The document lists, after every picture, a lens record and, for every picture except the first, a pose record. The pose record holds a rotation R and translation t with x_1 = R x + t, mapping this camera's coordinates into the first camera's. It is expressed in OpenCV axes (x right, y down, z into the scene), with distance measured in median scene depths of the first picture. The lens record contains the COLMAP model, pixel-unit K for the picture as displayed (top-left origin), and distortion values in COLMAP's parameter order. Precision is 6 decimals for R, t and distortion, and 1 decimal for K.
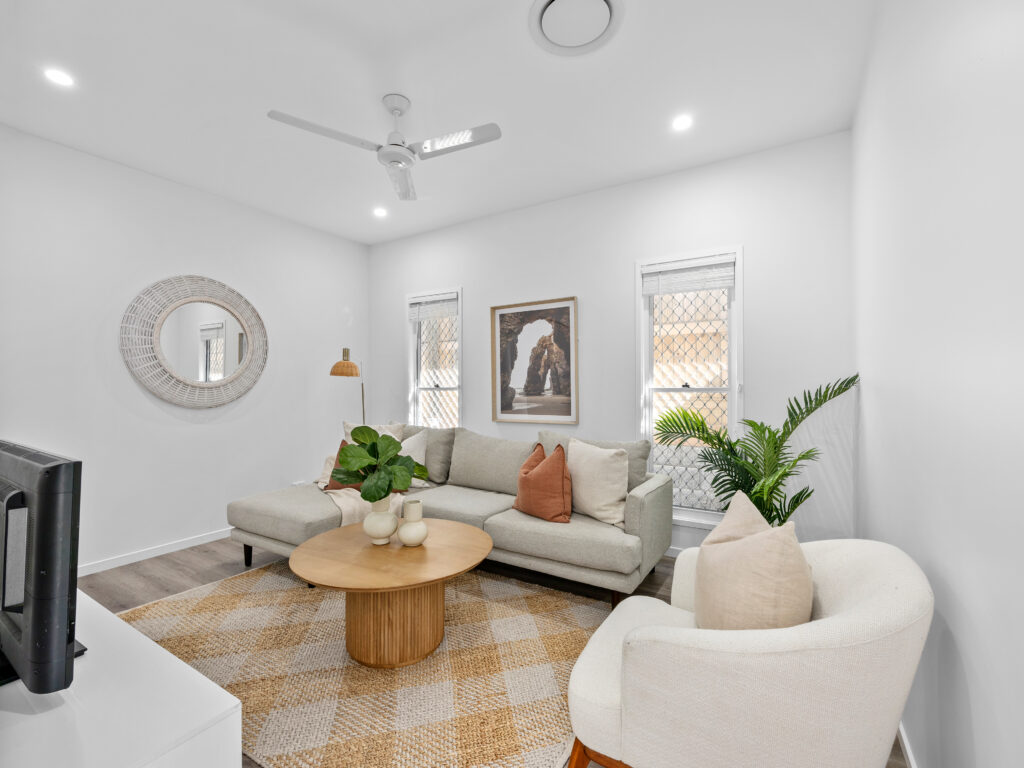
lens RADIAL K [[456.1, 0, 509.1], [0, 456.1, 381.6], [0, 0, 1]] dist [-0.000719, -0.000547]
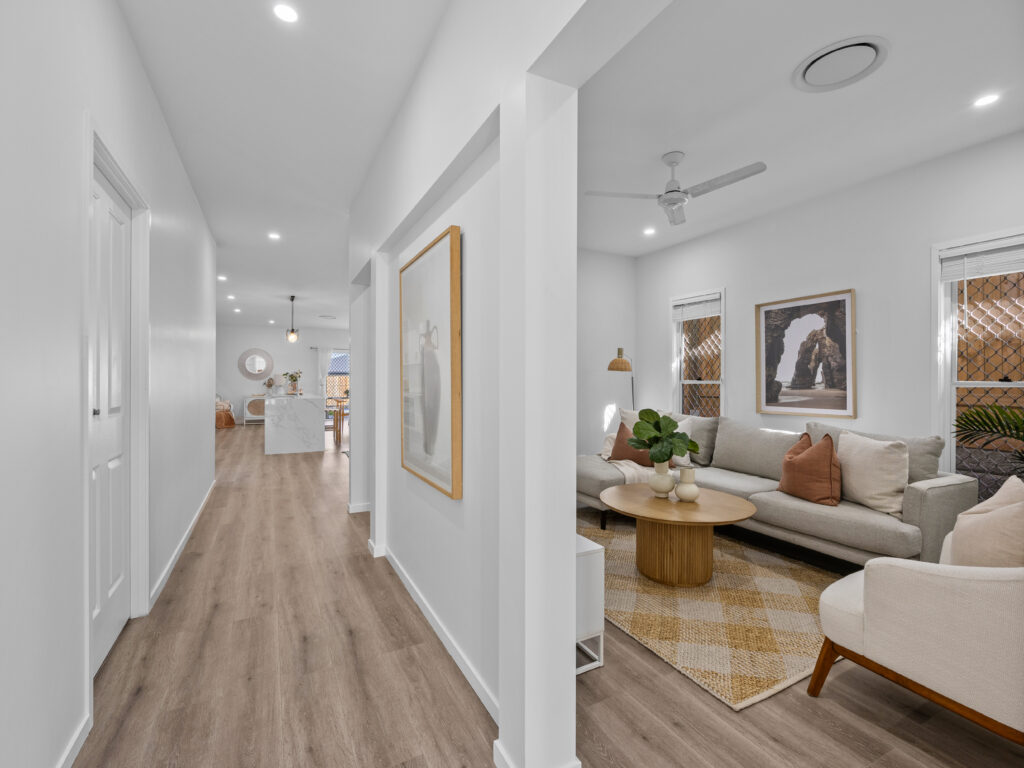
lens RADIAL K [[456.1, 0, 512.7], [0, 456.1, 381.6], [0, 0, 1]] dist [-0.000719, -0.000547]
pose [[0.864541, 0.005317, -0.502534, 0.009018], [0.001704, 0.999907, 0.013510, -0.001222], [0.502559, -0.012536, 0.864452, -0.304541]]
